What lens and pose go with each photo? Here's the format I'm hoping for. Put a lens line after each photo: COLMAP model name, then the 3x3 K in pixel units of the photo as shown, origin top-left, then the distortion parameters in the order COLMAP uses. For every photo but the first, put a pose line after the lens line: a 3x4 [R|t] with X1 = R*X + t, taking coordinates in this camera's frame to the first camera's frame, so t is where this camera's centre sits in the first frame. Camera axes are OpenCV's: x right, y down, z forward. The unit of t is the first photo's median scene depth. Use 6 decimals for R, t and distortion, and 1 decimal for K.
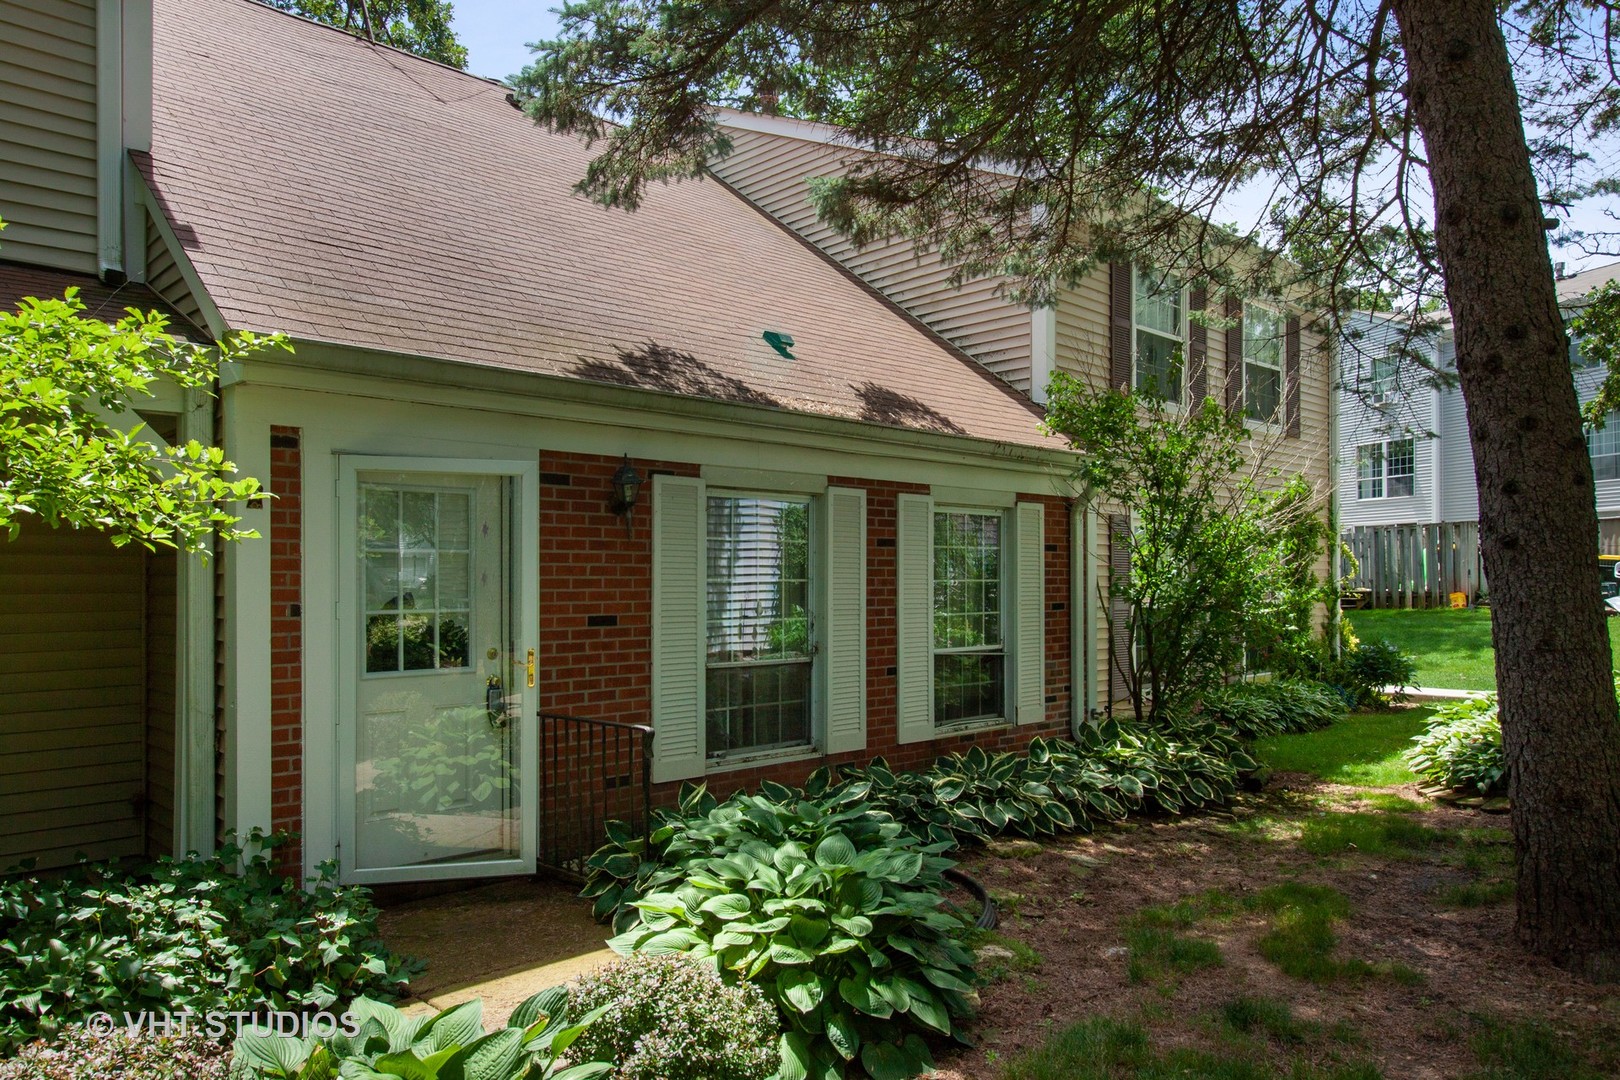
lens RADIAL K [[1088.9, 0, 810.0], [0, 1088.9, 540.0], [0, 0, 1]] dist [-0.005703, -0.001737]
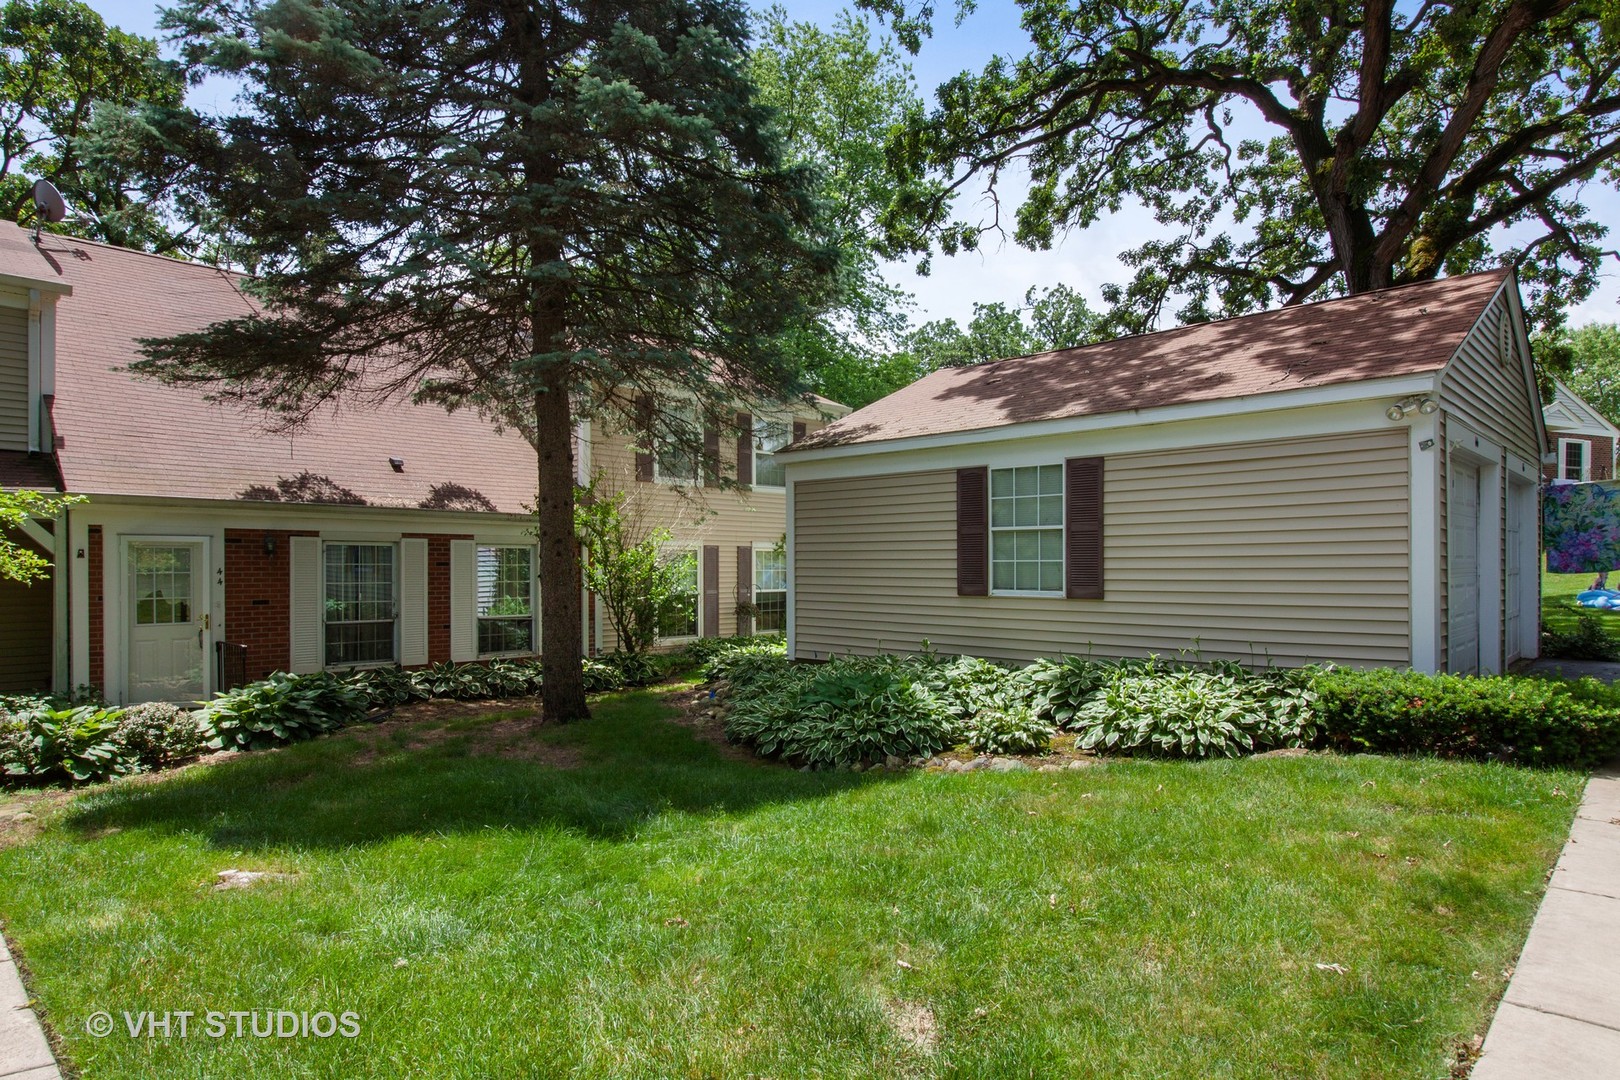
lens RADIAL K [[921.6, 0, 810.0], [0, 921.6, 540.0], [0, 0, 1]] dist [0.002007, 0.000169]
pose [[0.999651, 0.003826, 0.026147, 0.917597], [-0.004098, 0.999938, 0.010376, -0.081522], [-0.026106, -0.010480, 0.999604, -0.966600]]
